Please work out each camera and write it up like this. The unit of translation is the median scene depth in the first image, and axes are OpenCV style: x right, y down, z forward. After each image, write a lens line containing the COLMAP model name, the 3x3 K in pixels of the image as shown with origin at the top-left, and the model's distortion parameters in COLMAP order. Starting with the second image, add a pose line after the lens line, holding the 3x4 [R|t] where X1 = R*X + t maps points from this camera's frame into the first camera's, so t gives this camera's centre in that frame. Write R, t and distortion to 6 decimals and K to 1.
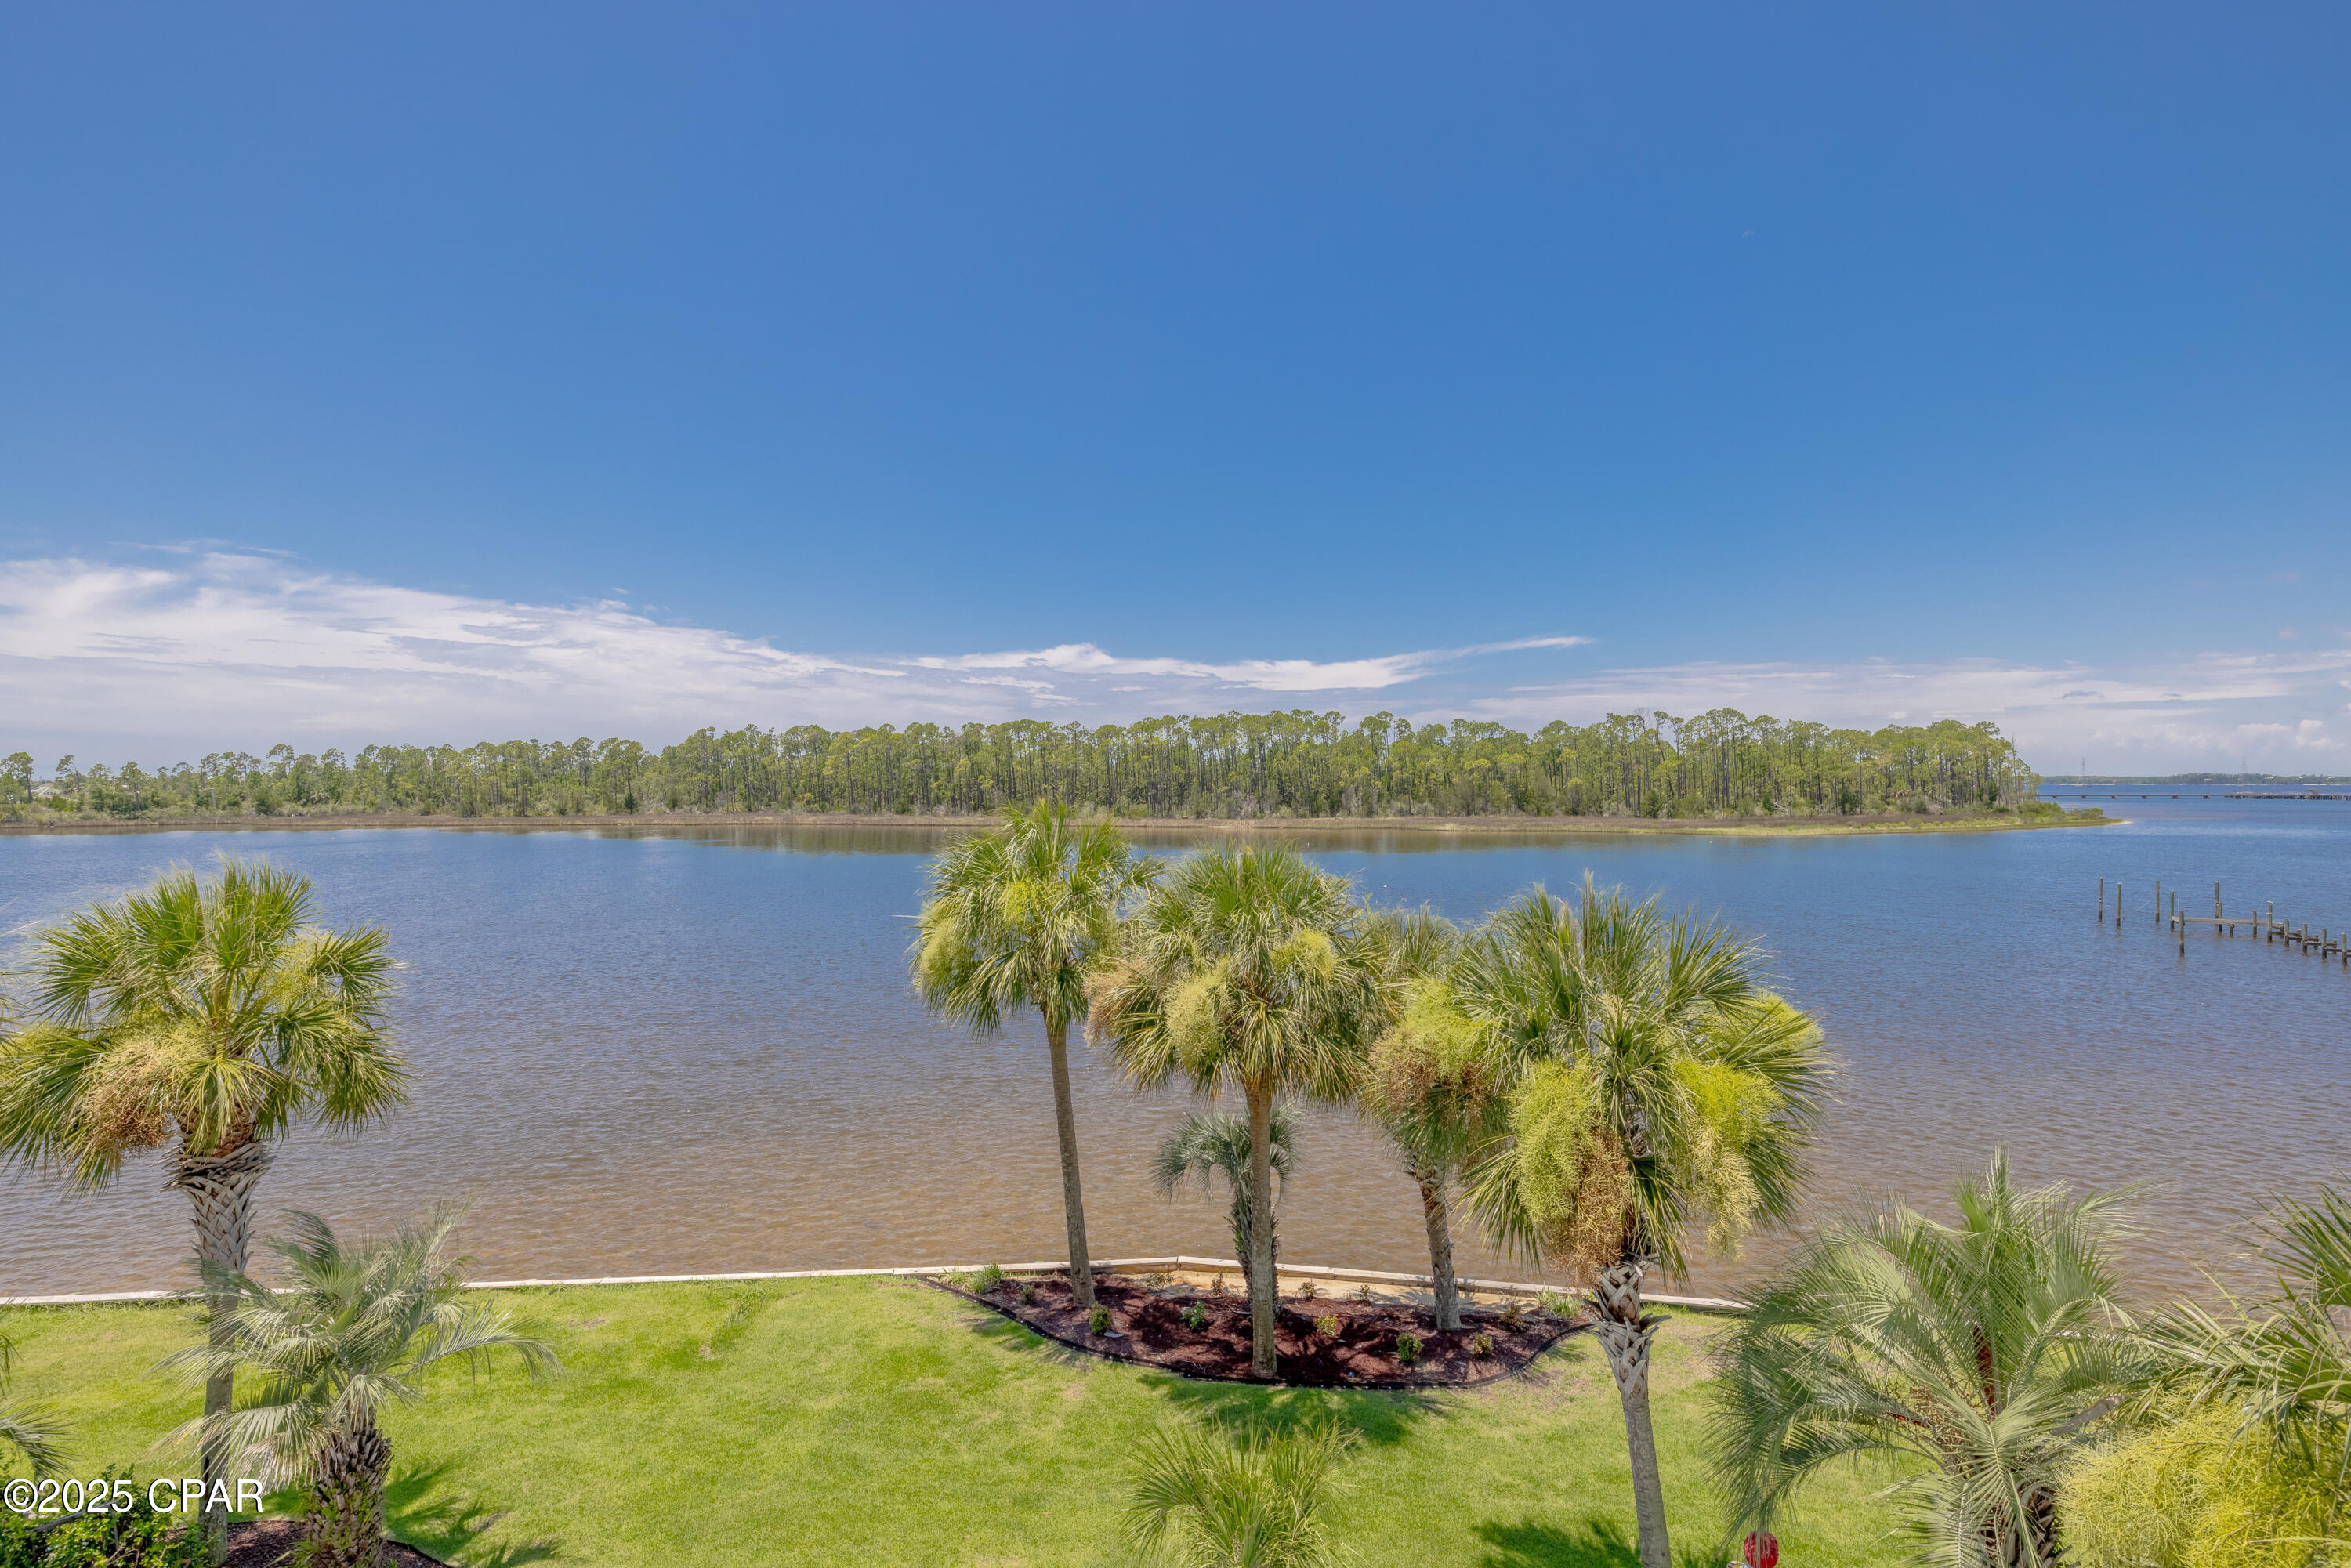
lens RADIAL K [[1164.2, 0, 1172.0], [0, 1164.2, 791.3], [0, 0, 1]] dist [-0.003747, 0.000963]
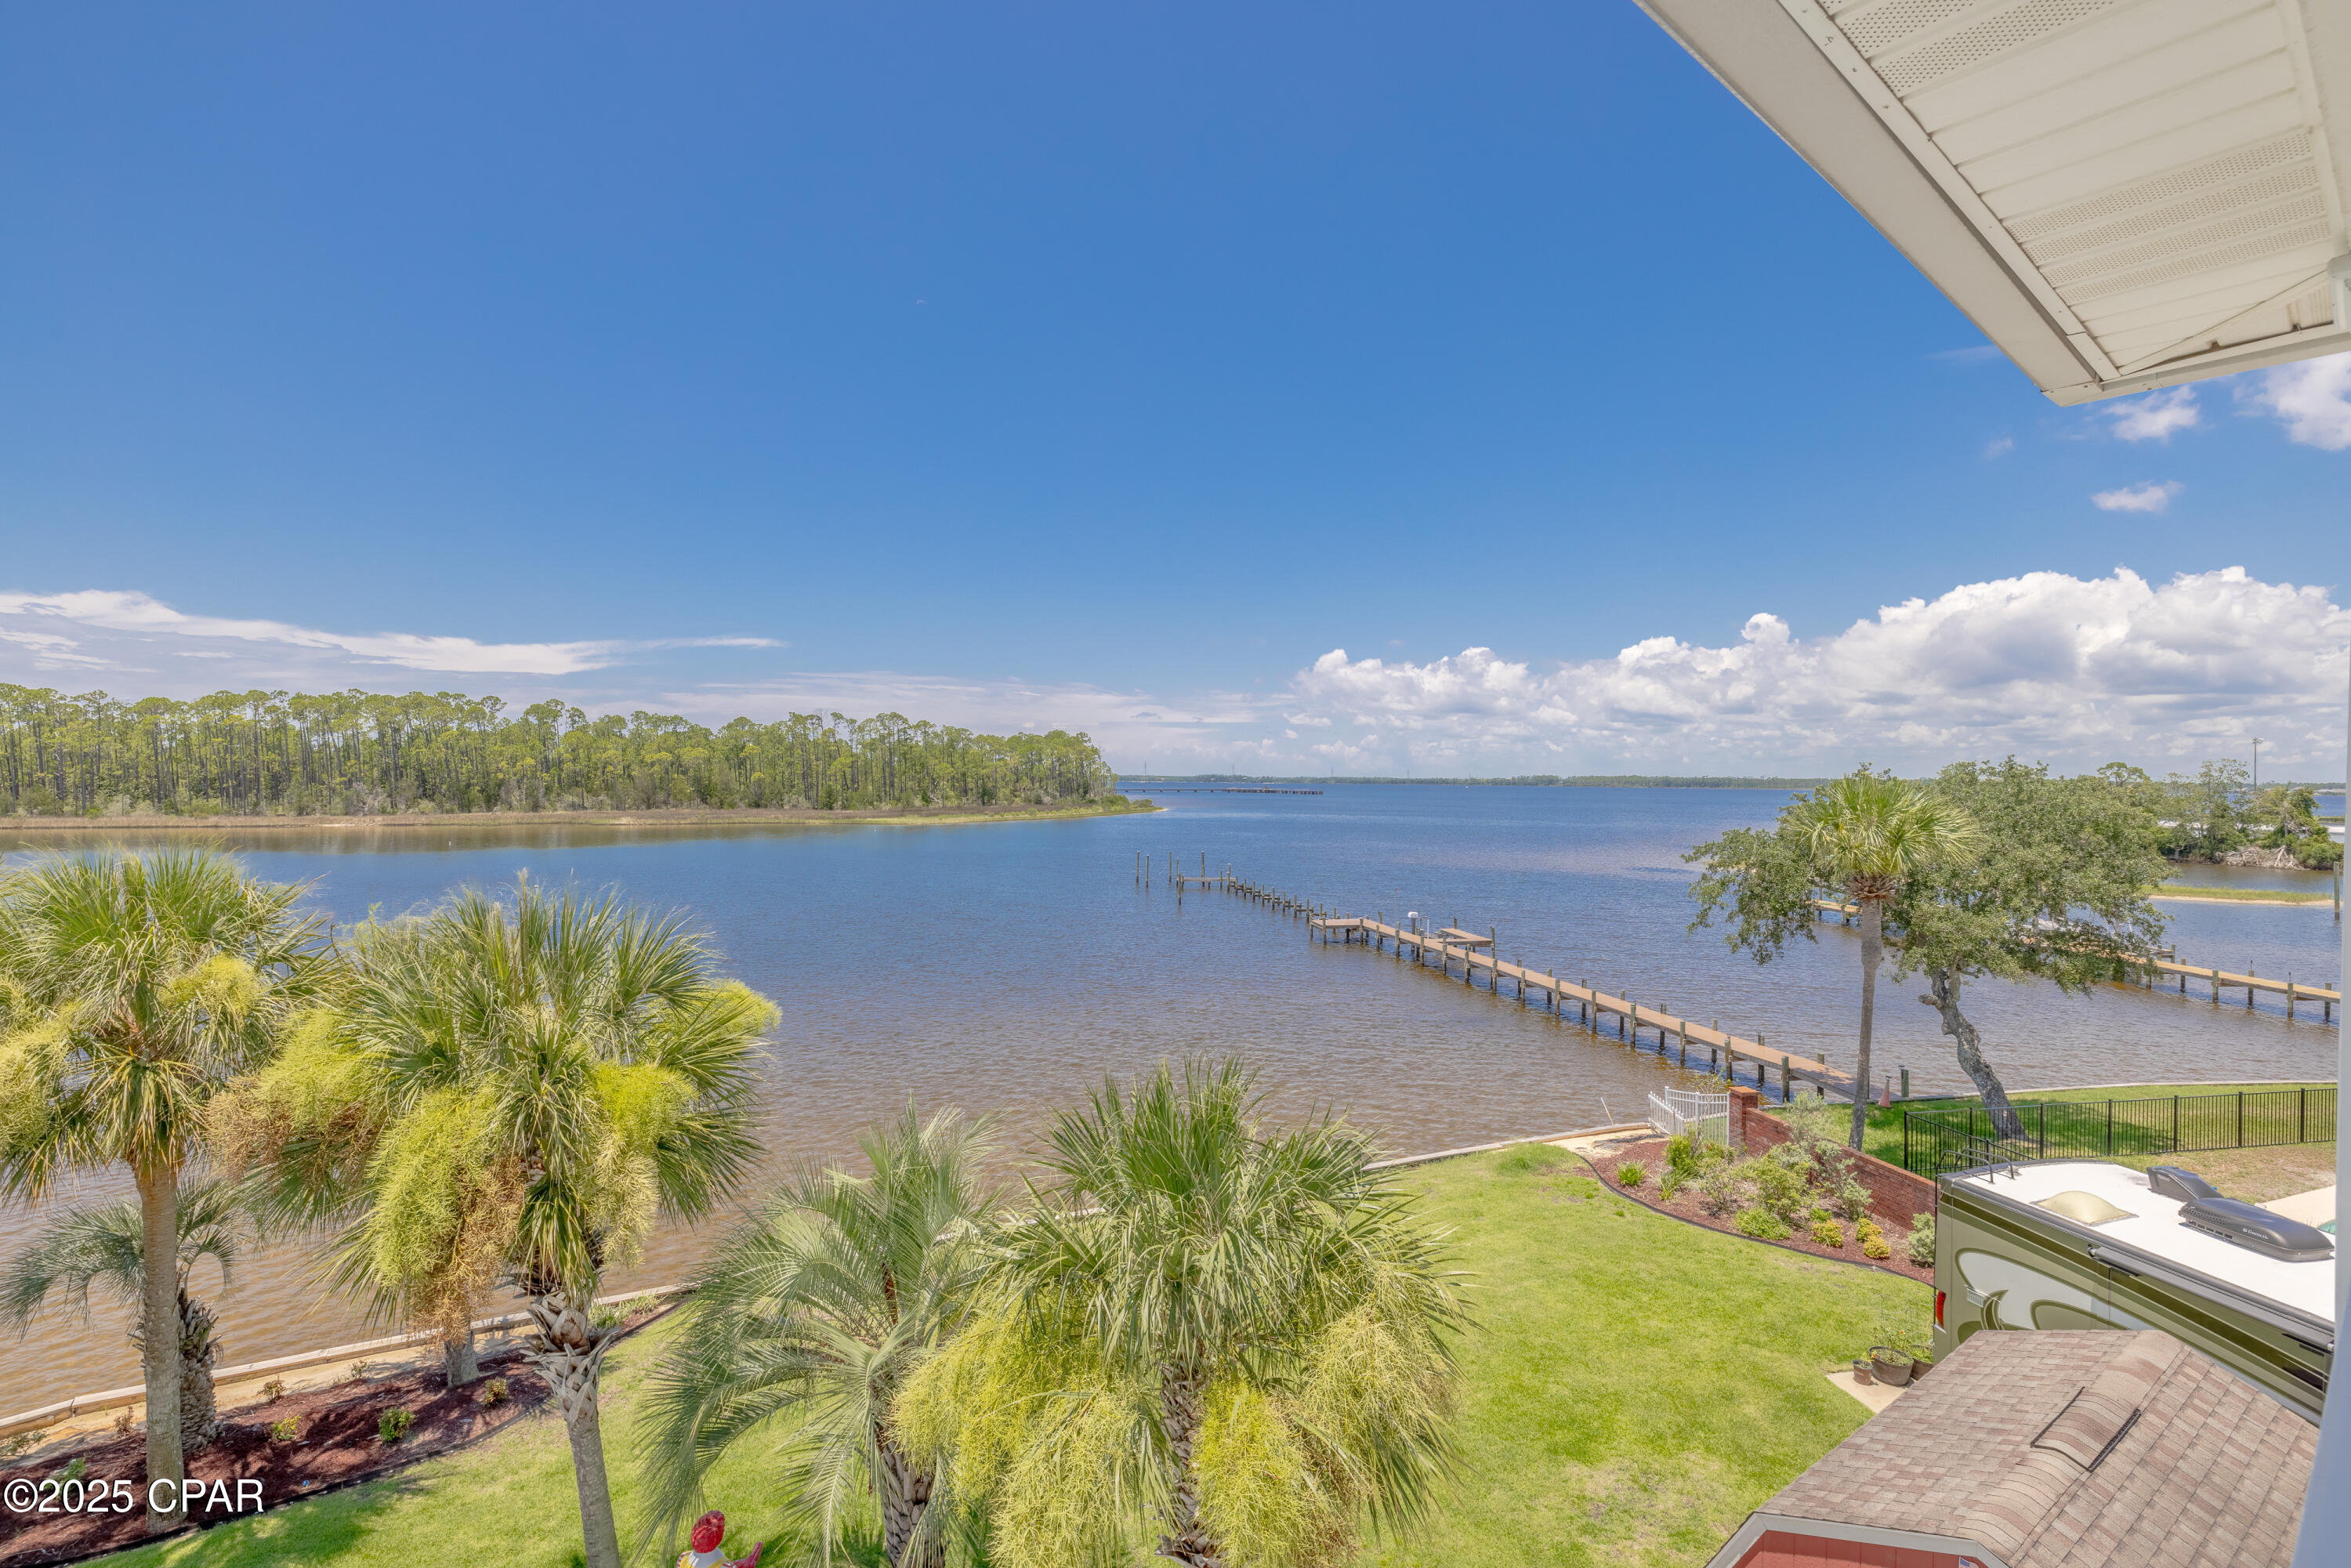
lens RADIAL K [[1089.5, 0, 1175.6], [0, 1089.5, 784.4], [0, 0, 1]] dist [-0.007192, 0.000889]
pose [[0.771564, 0.005003, 0.636132, 0.176464], [-0.004614, 0.999987, -0.002268, -0.000306], [-0.636135, -0.001186, 0.771577, 0.007645]]
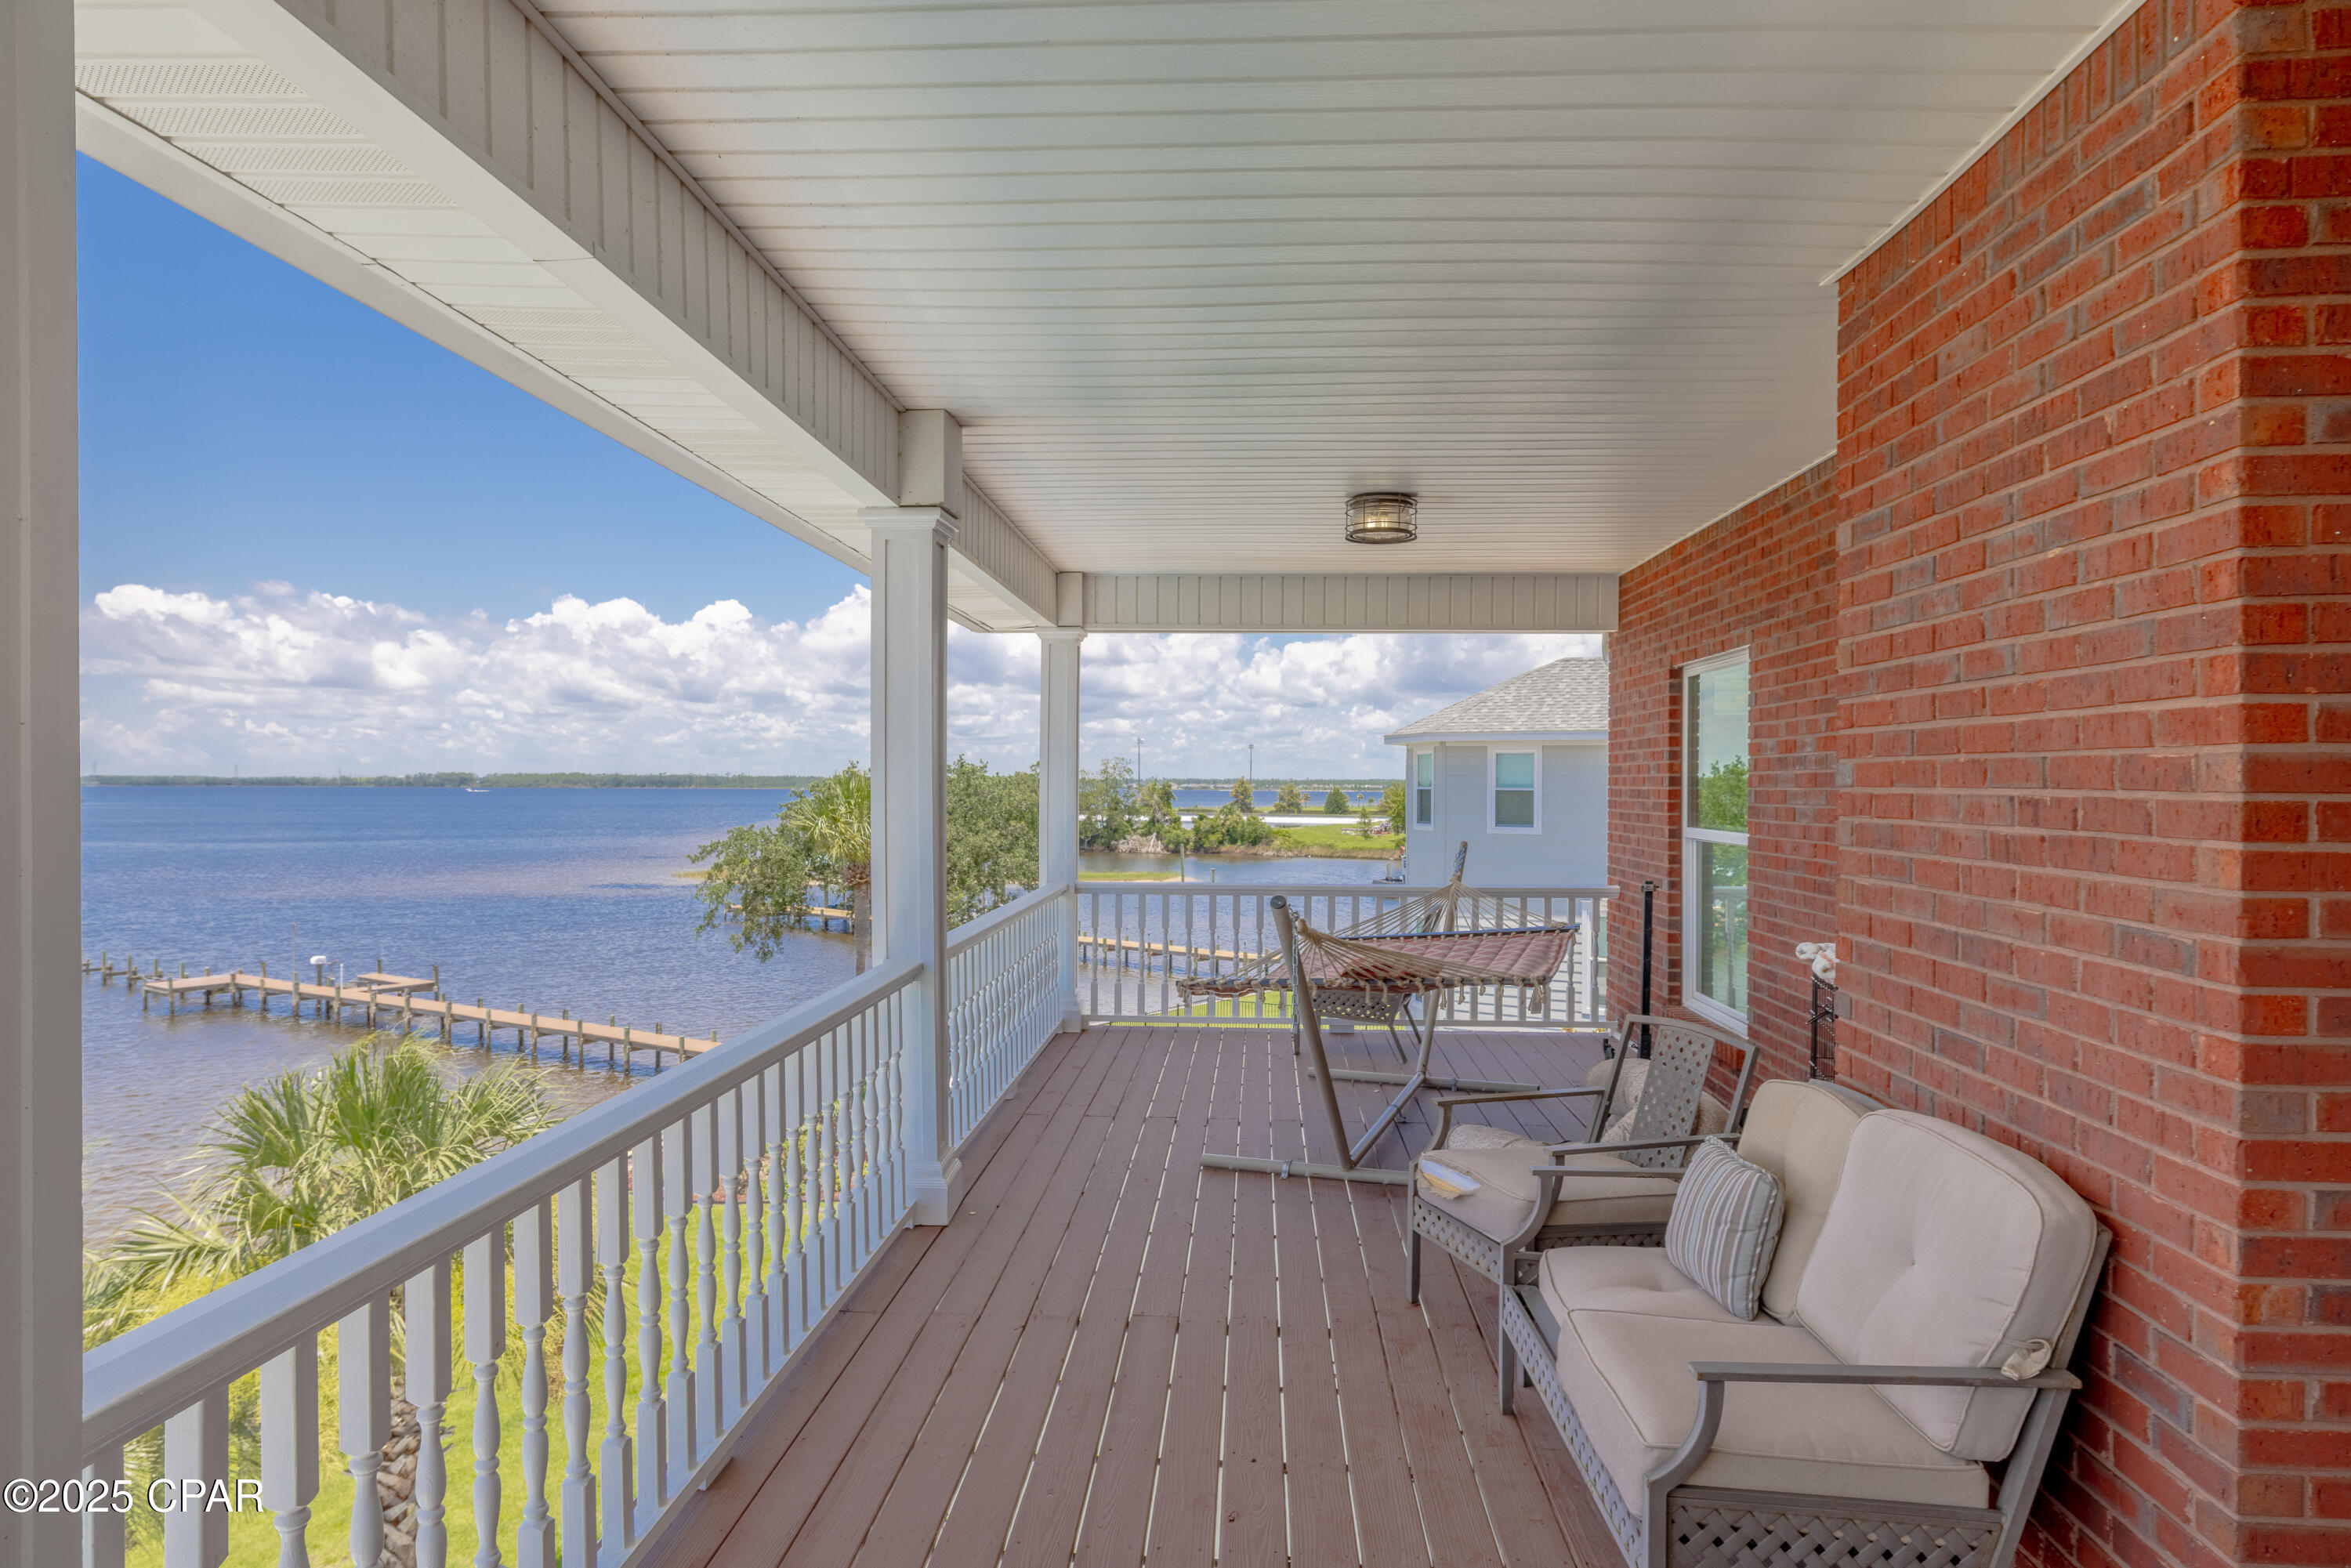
lens RADIAL K [[1394.5, 0, 1180.6], [0, 1394.5, 788.1], [0, 0, 1]] dist [-0.001045, -0.000957]
pose [[0.070685, -0.000868, 0.997498, -0.289926], [0.005025, 0.999987, 0.000514, 0.004802], [-0.997486, 0.004976, 0.070689, -0.099417]]
